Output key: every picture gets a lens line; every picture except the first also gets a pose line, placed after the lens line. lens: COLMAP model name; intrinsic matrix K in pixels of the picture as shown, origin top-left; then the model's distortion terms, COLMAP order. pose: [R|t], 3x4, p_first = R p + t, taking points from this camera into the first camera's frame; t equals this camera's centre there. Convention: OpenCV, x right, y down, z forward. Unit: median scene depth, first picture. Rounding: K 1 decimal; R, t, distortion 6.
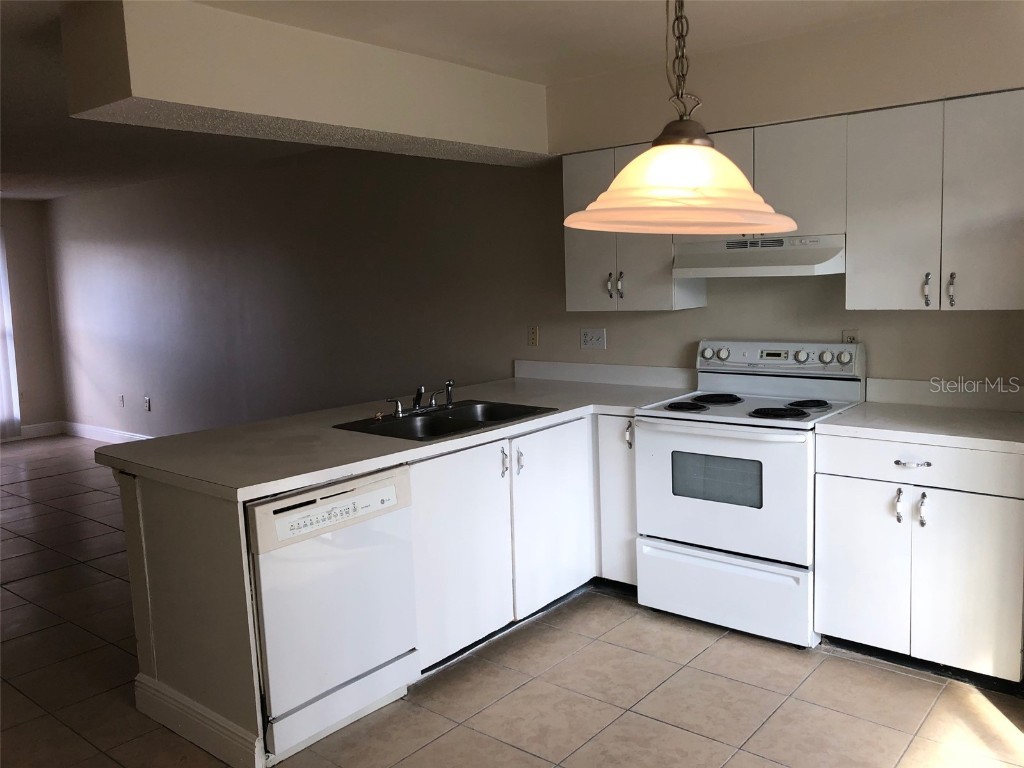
lens RADIAL K [[839.2, 0, 512.7], [0, 839.2, 354.9], [0, 0, 1]] dist [0.005441, -0.005618]
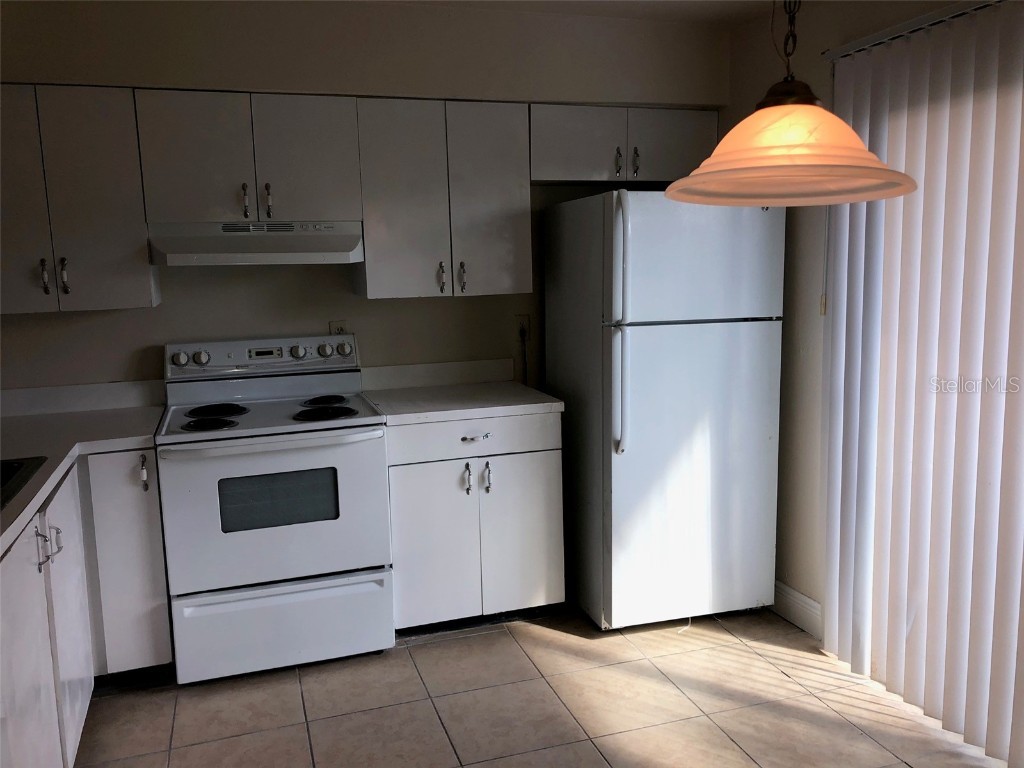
lens RADIAL K [[836.3, 0, 512.5], [0, 836.3, 365.0], [0, 0, 1]] dist [0.089502, -0.234953]
pose [[0.520343, -0.089675, 0.849236, -0.345247], [0.084379, 0.995004, 0.053367, -0.014410], [-0.849779, 0.043888, 0.525310, 0.333943]]
